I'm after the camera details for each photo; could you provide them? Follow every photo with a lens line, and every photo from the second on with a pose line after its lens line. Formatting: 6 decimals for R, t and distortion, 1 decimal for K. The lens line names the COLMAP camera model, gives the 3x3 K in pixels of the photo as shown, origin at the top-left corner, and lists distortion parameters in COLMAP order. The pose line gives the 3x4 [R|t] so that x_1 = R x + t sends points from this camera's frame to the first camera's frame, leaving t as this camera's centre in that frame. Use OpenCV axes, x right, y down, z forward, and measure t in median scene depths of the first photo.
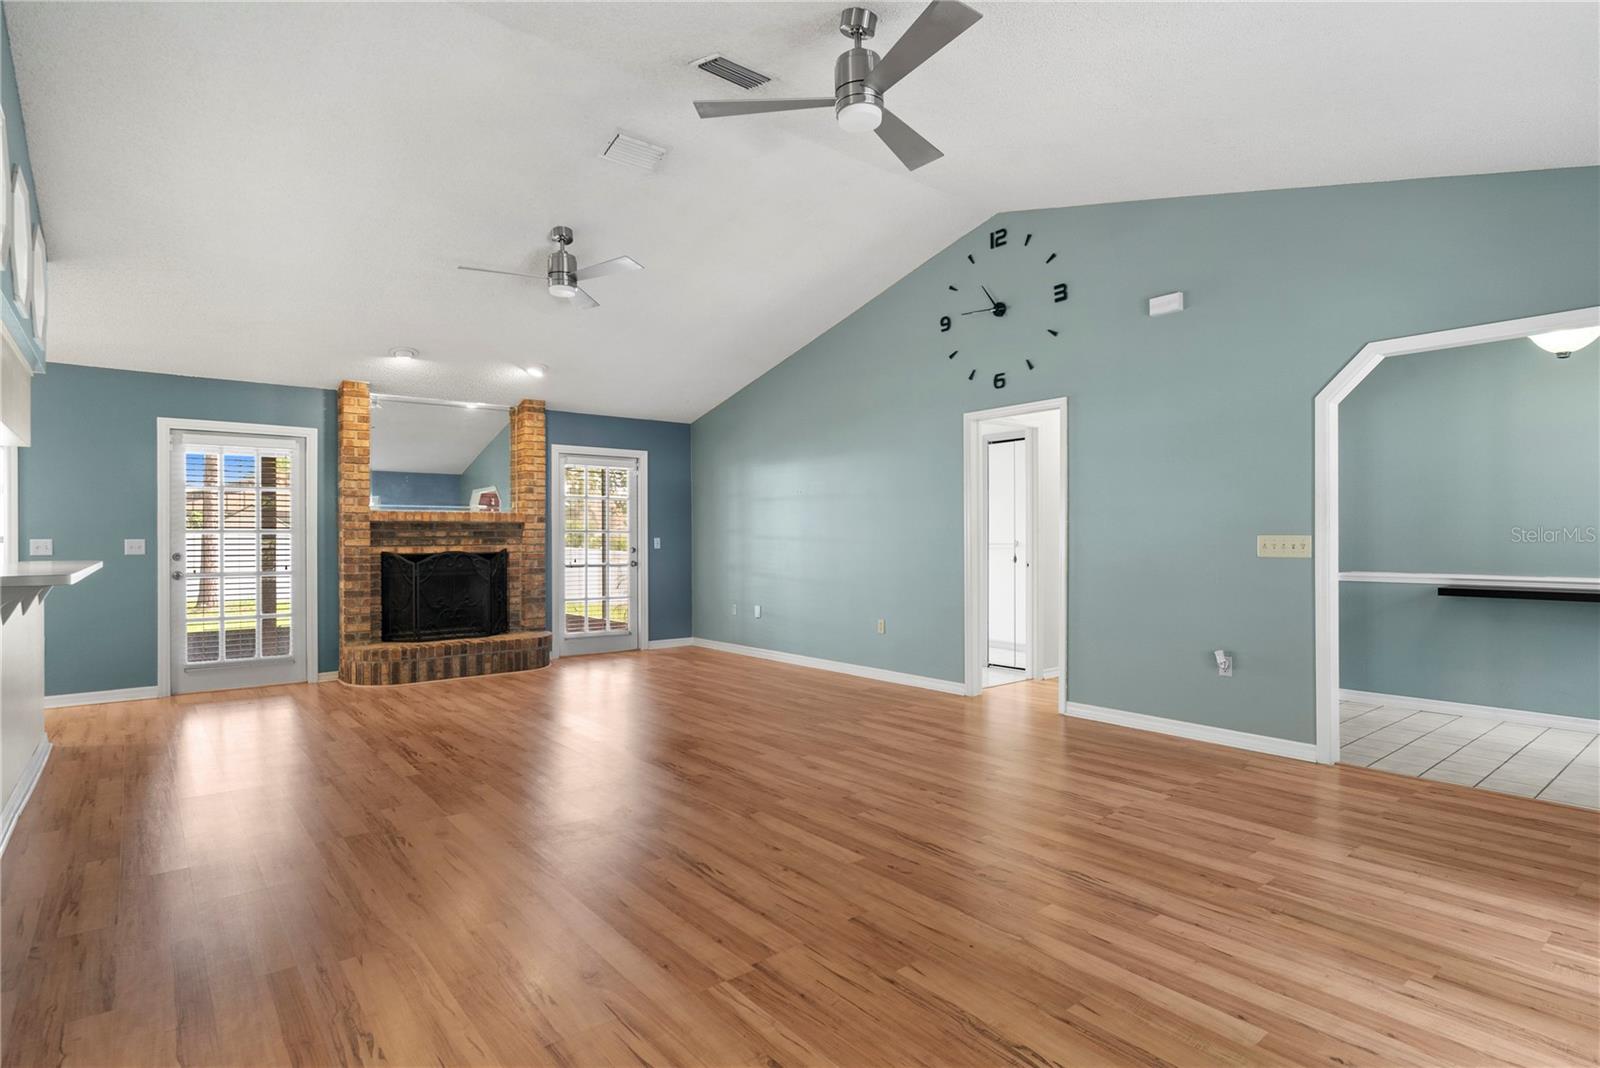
lens RADIAL K [[822.9, 0, 798.3], [0, 822.9, 541.7], [0, 0, 1]] dist [-0.010391, 0.004822]
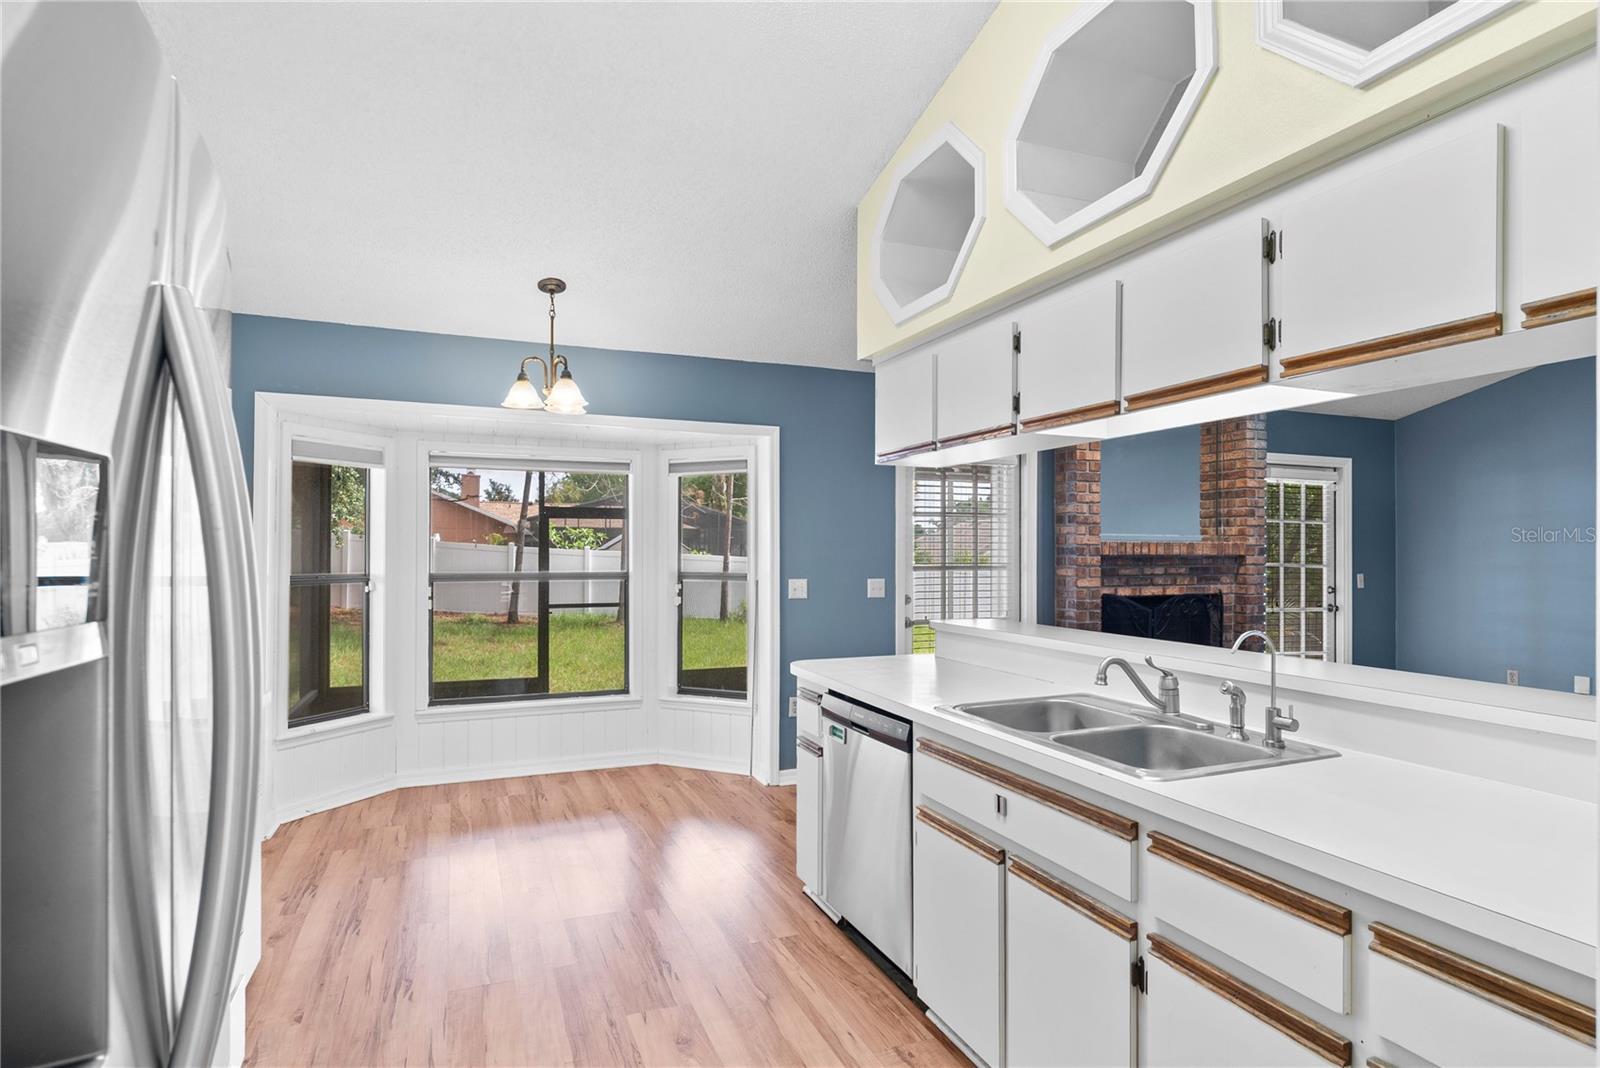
lens RADIAL K [[822.9, 0, 794.2], [0, 822.9, 547.2], [0, 0, 1]] dist [-0.010391, 0.004822]
pose [[0.955173, 0.006787, -0.295969, -0.546456], [-0.009218, 0.999934, -0.006822, -0.023595], [0.295904, 0.009244, 0.955173, 0.162286]]
